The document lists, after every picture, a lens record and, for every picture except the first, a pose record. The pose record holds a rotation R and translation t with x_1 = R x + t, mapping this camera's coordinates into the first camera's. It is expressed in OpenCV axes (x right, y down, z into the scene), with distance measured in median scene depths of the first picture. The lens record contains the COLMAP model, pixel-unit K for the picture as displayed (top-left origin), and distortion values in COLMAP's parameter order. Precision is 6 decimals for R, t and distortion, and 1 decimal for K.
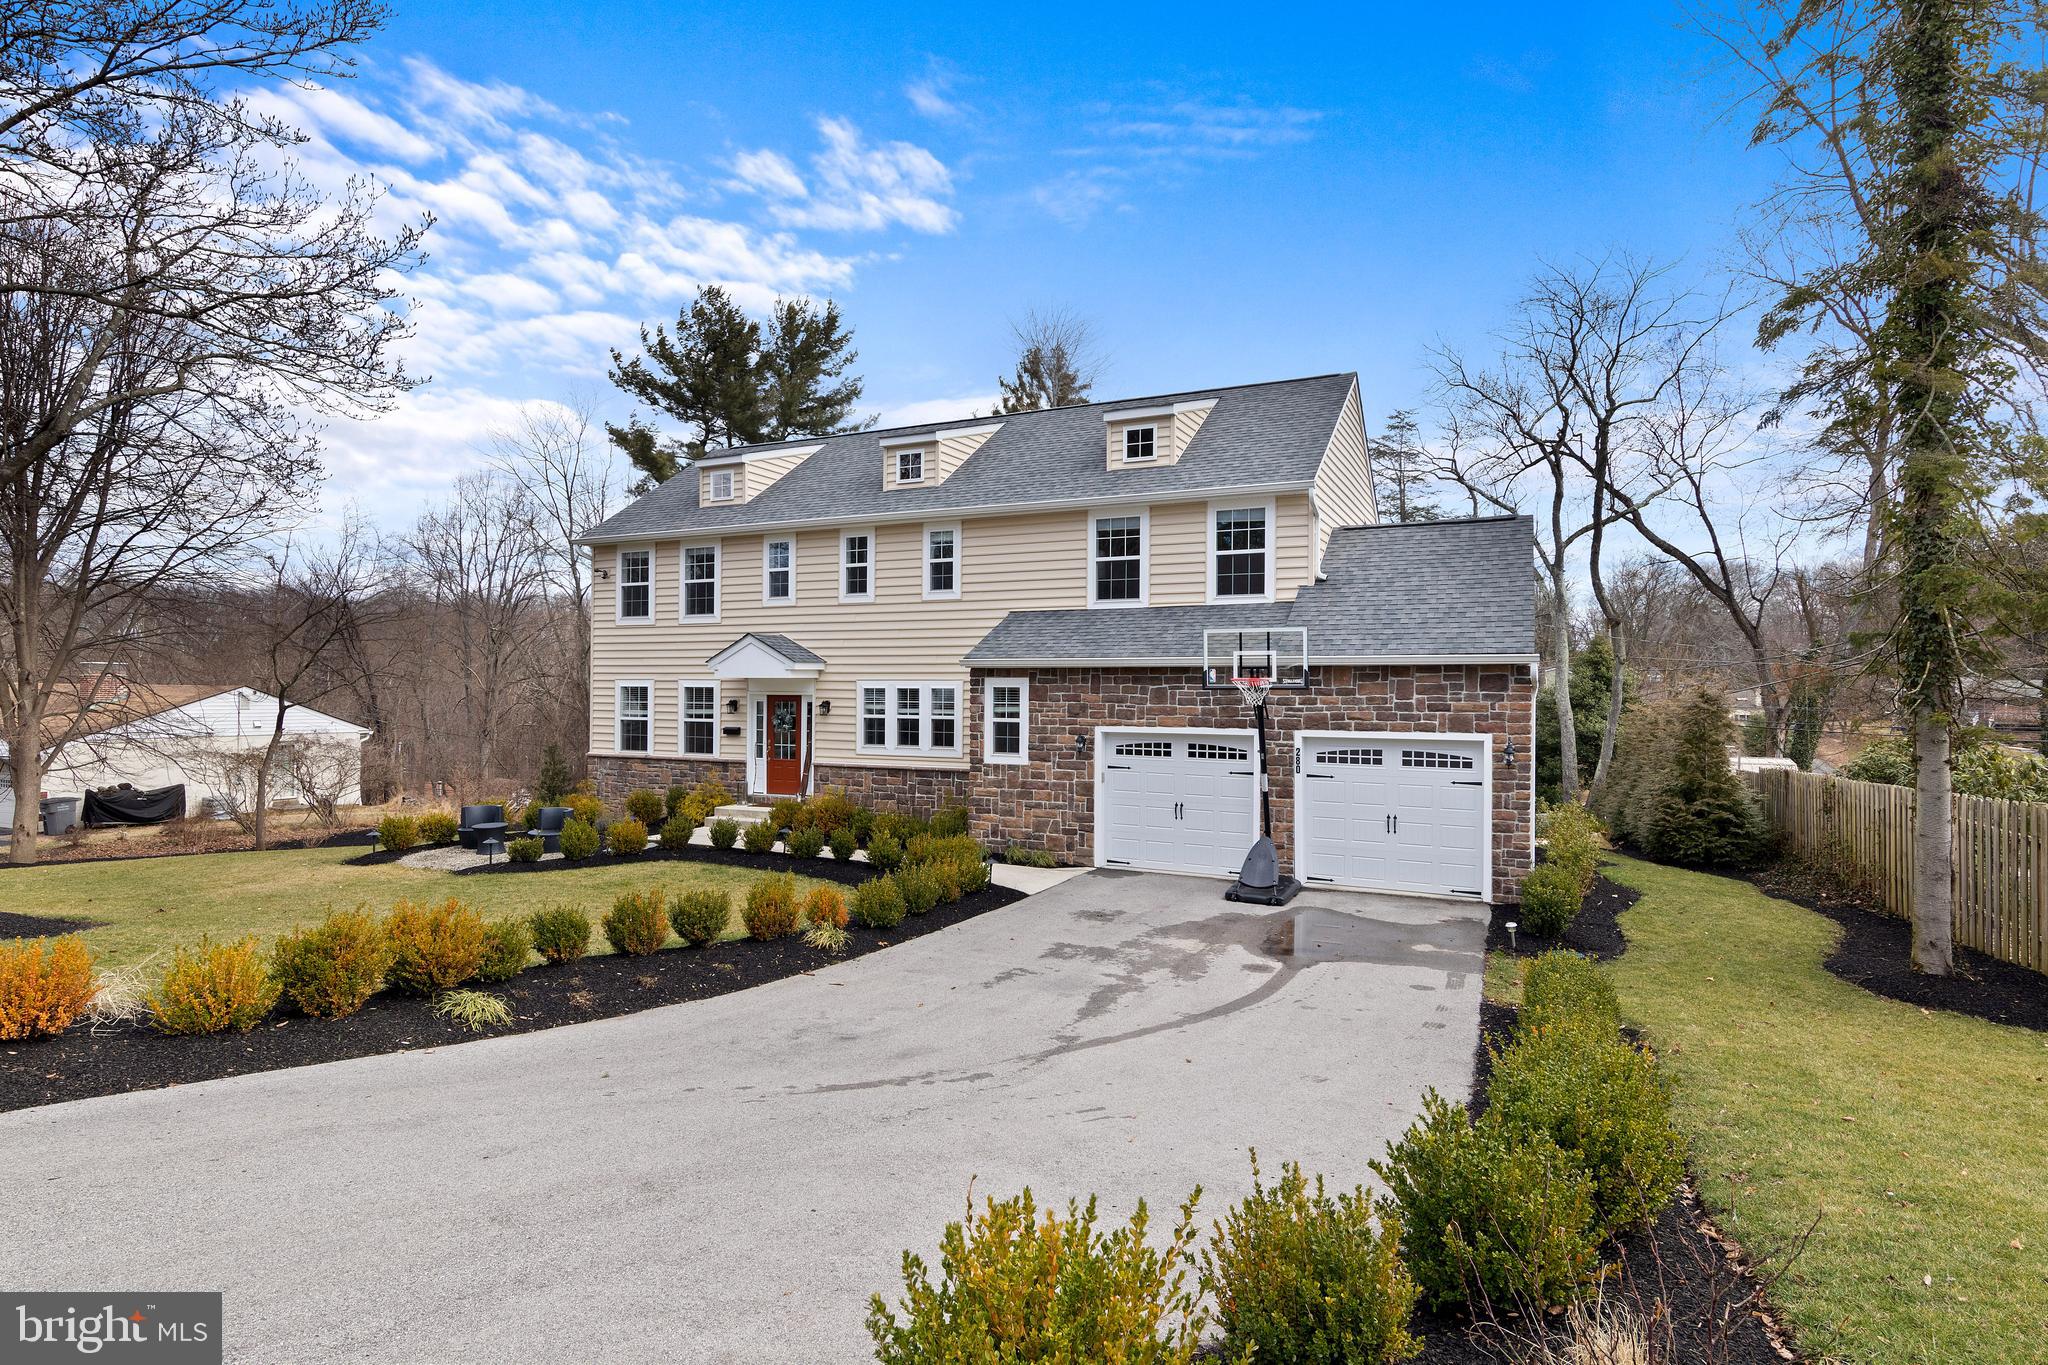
lens RADIAL K [[1067.7, 0, 1022.5], [0, 1067.7, 702.8], [0, 0, 1]] dist [-0.002633, -0.000091]
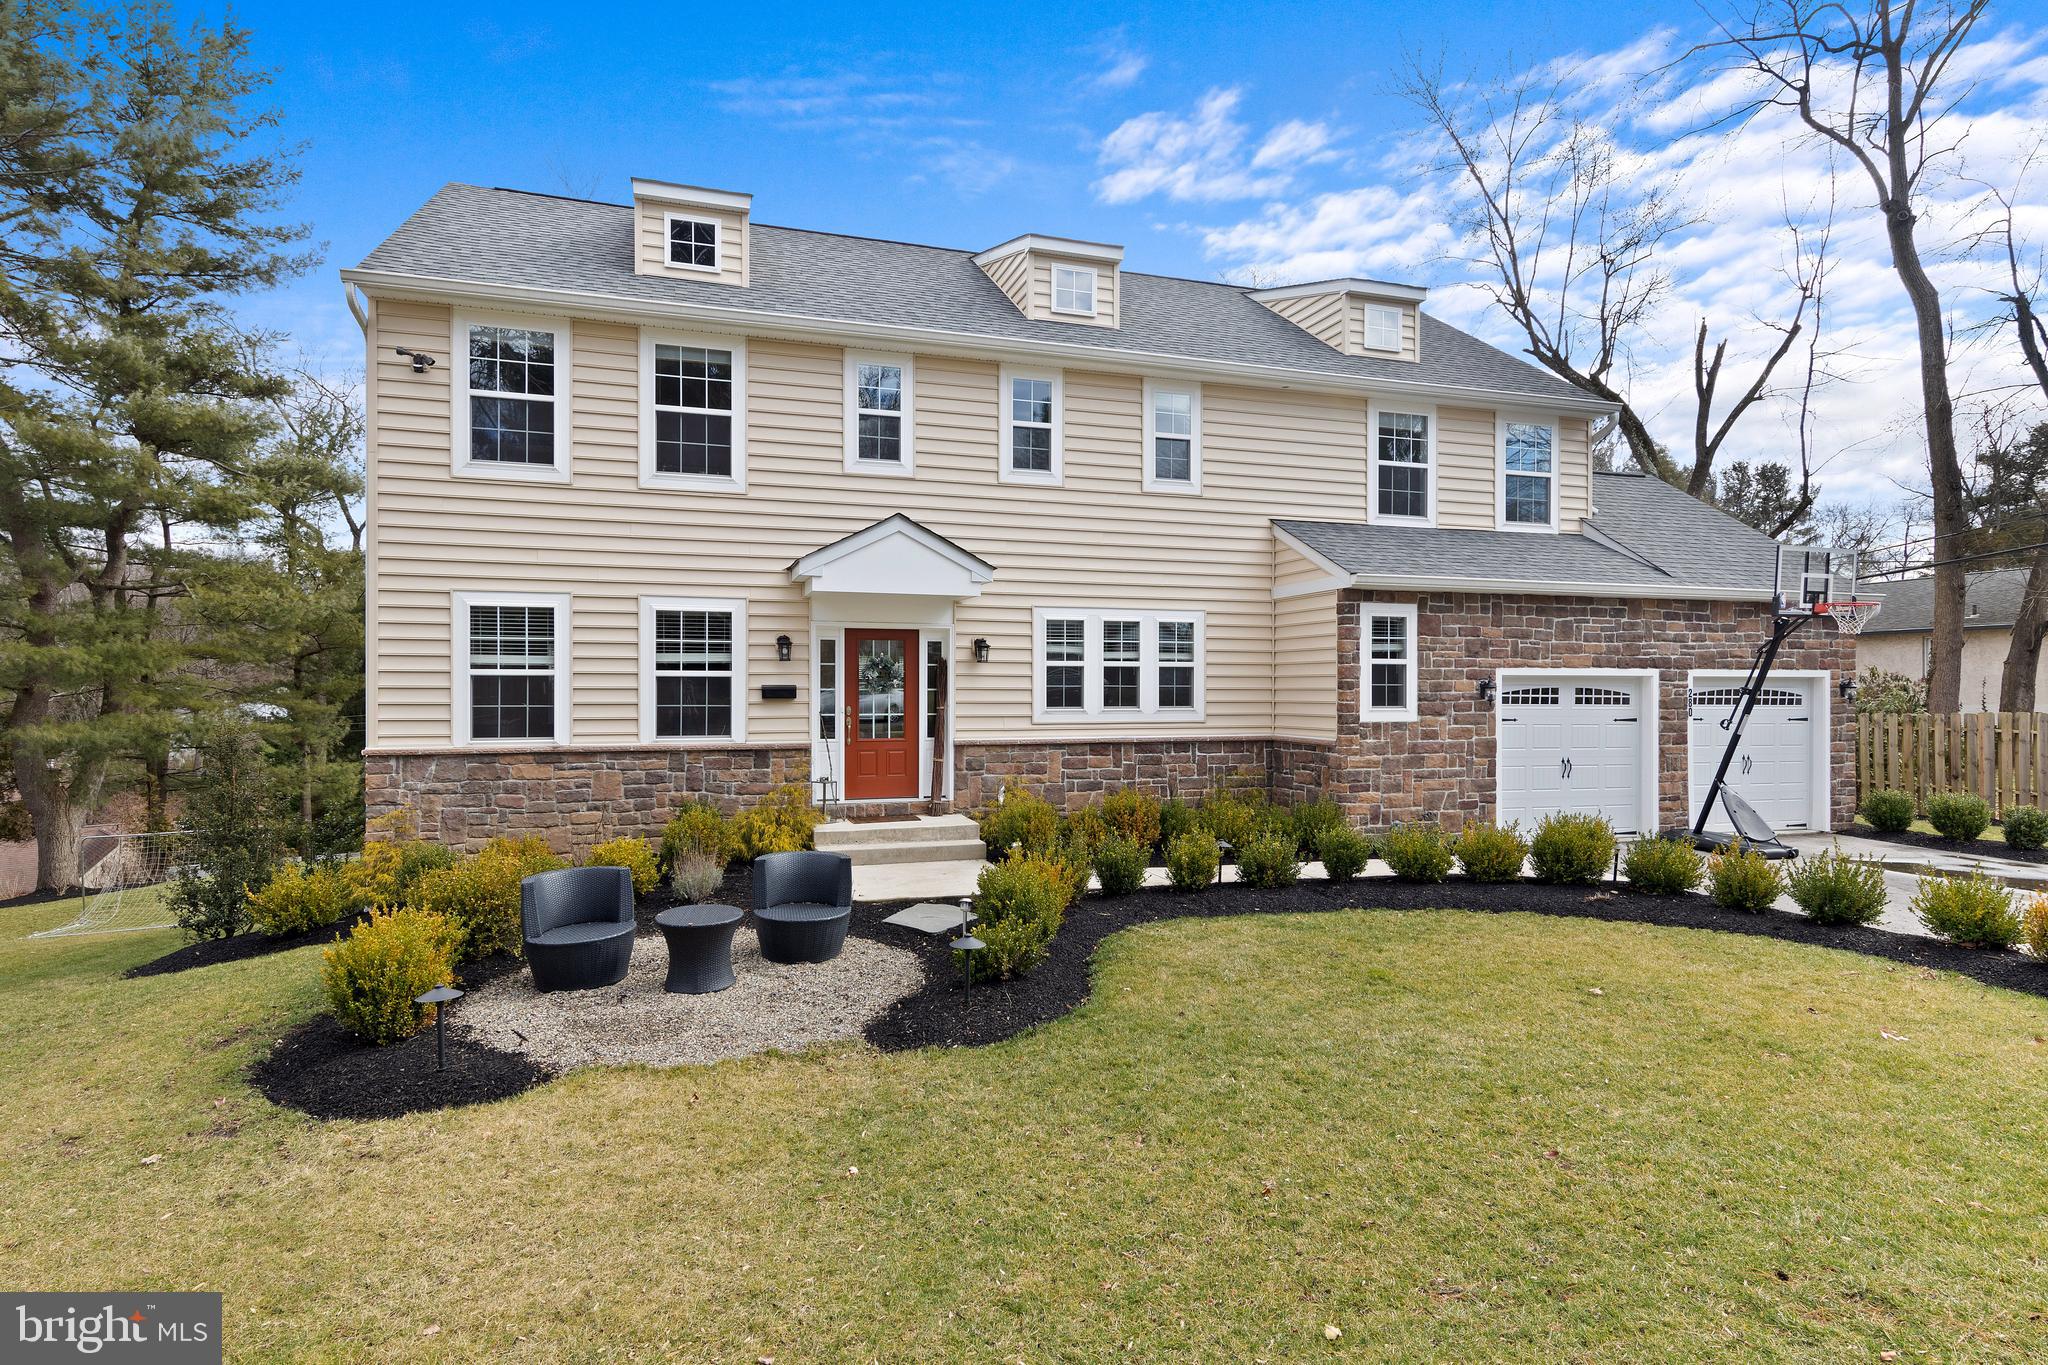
lens RADIAL K [[1029.2, 0, 1022.3], [0, 1029.2, 696.1], [0, 0, 1]] dist [0.008923, 0.001909]
pose [[0.728625, -0.011601, 0.684814, -0.652841], [0.010033, 0.999930, 0.006264, 0.031451], [-0.684839, 0.002307, 0.728691, 0.630275]]
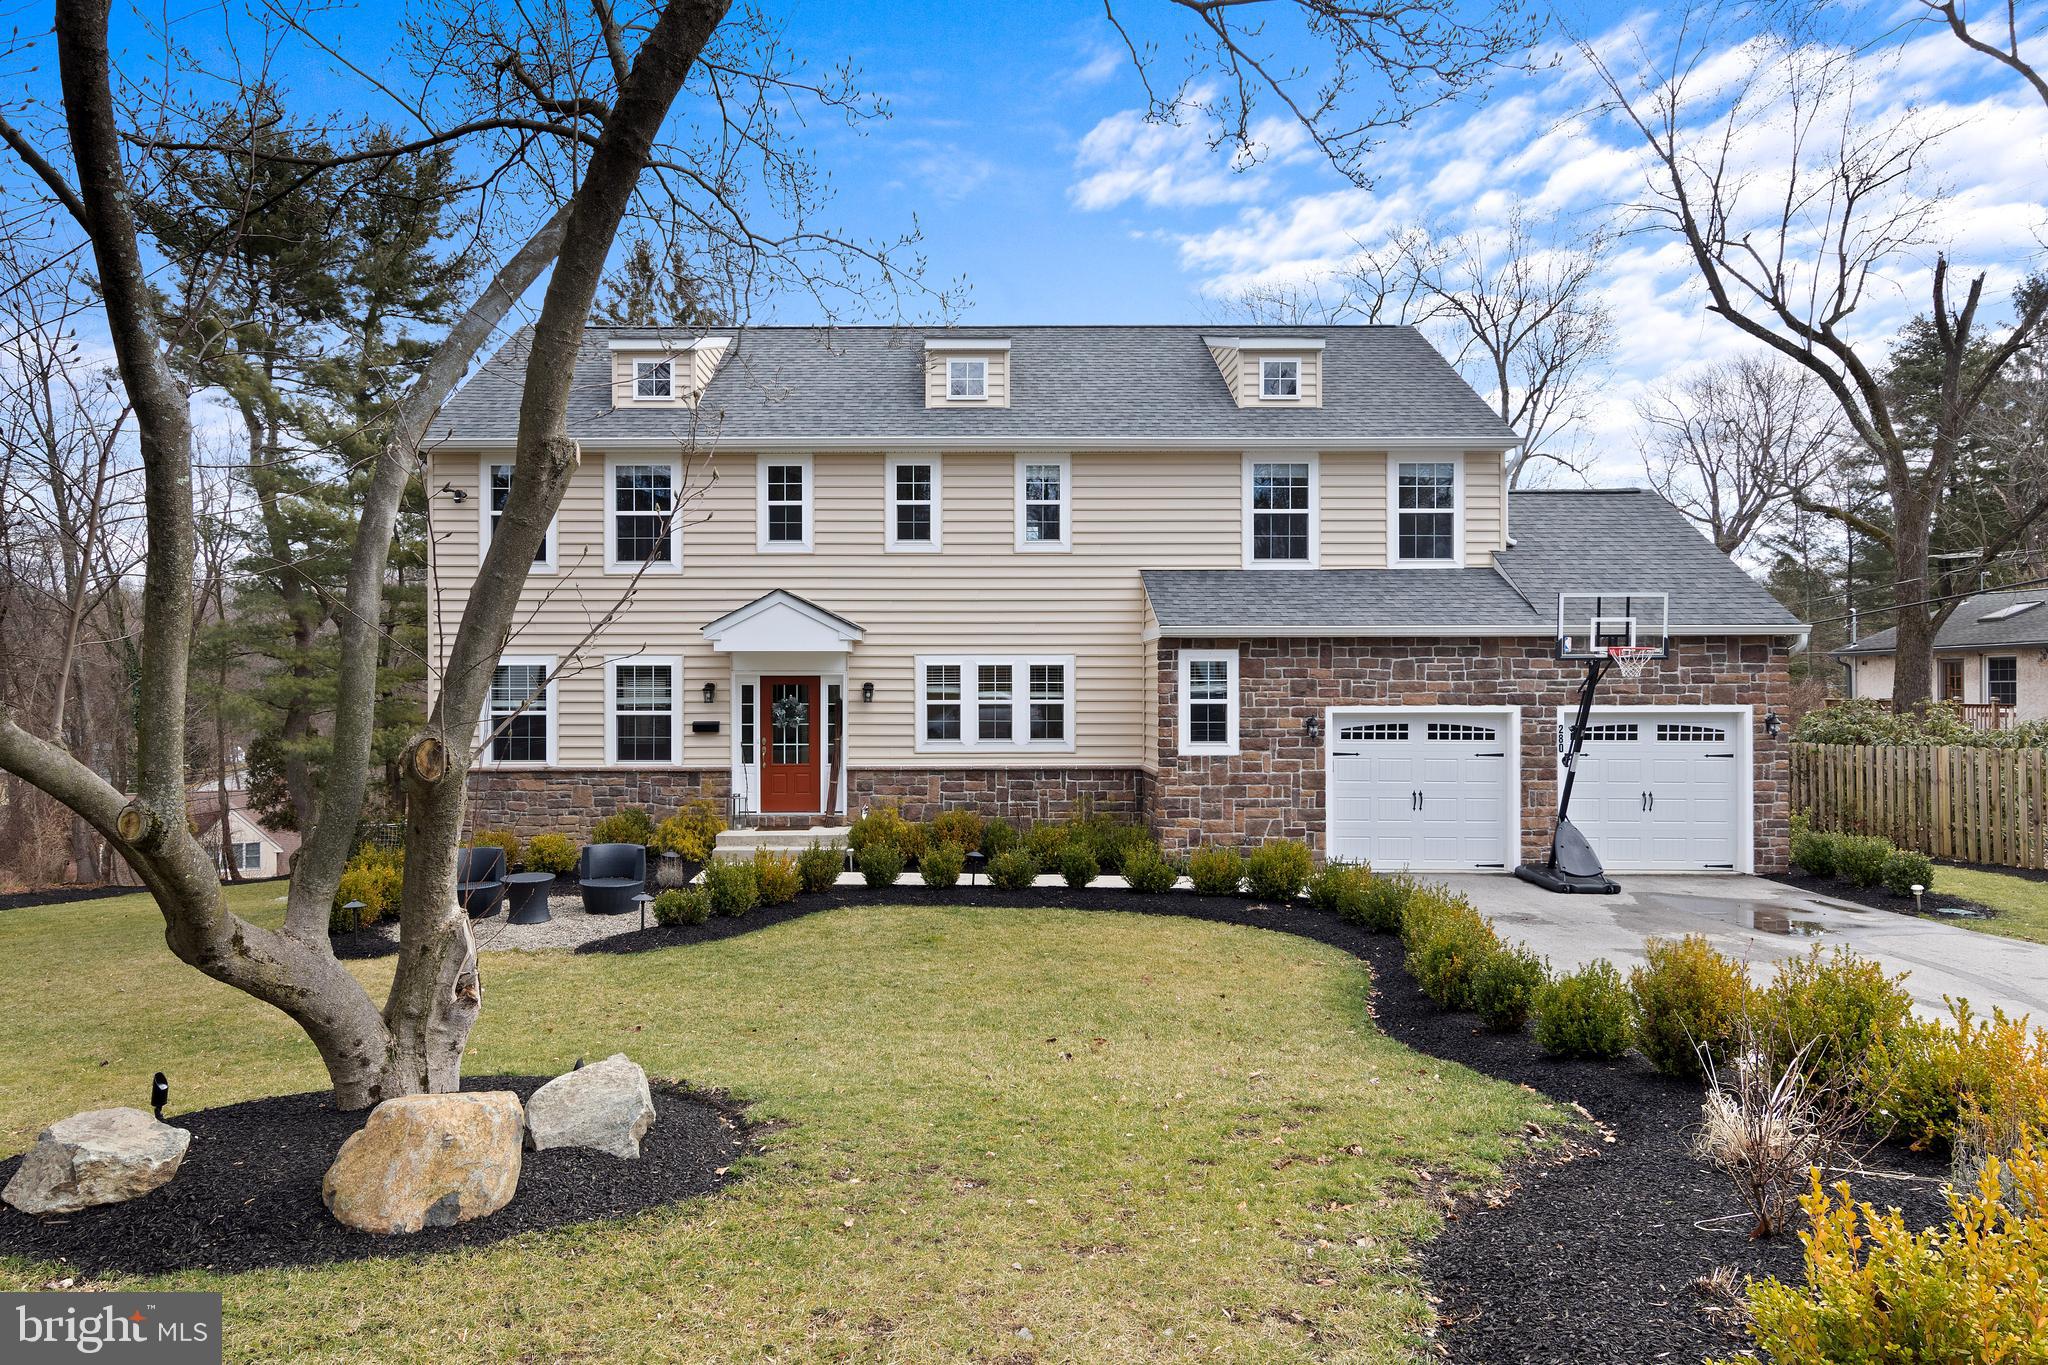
lens RADIAL K [[1232.4, 0, 977.6], [0, 1232.4, 697.8], [0, 0, 1]] dist [0.001721, 0.007796]
pose [[0.897850, -0.013508, 0.440095, -0.563667], [0.012486, 0.999908, 0.005219, 0.005901], [-0.440125, 0.000809, 0.897936, 0.221917]]
